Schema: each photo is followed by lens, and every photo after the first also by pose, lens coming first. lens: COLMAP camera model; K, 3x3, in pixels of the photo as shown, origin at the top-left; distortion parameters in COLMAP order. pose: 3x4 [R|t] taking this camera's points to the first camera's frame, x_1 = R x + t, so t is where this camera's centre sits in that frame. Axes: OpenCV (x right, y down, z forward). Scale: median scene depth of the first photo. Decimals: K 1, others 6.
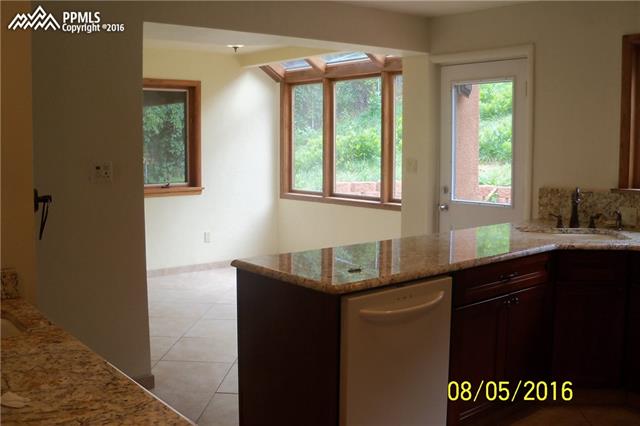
lens RADIAL K [[657.6, 0, 321.6], [0, 657.6, 211.6], [0, 0, 1]] dist [-0.159364, 0.000000]
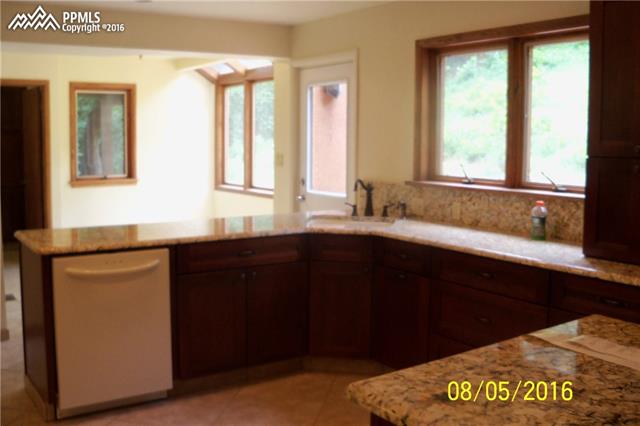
lens RADIAL K [[657.6, 0, 318.3], [0, 657.6, 215.2], [0, 0, 1]] dist [-0.159364, 0.000000]
pose [[0.995348, 0.017993, -0.094648, 0.231612], [-0.016987, 0.999790, 0.011424, 0.006732], [0.094834, -0.009763, 0.995445, -0.075638]]
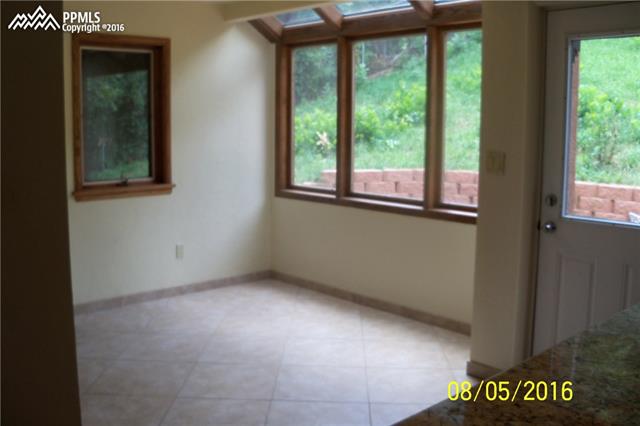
lens RADIAL K [[657.6, 0, 320.8], [0, 657.6, 211.5], [0, 0, 1]] dist [-0.159364, 0.000000]
pose [[0.998555, -0.001471, 0.053714, -0.056118], [-0.000362, 0.999418, 0.034108, -0.031749], [-0.053733, -0.034078, 0.997974, 0.262773]]
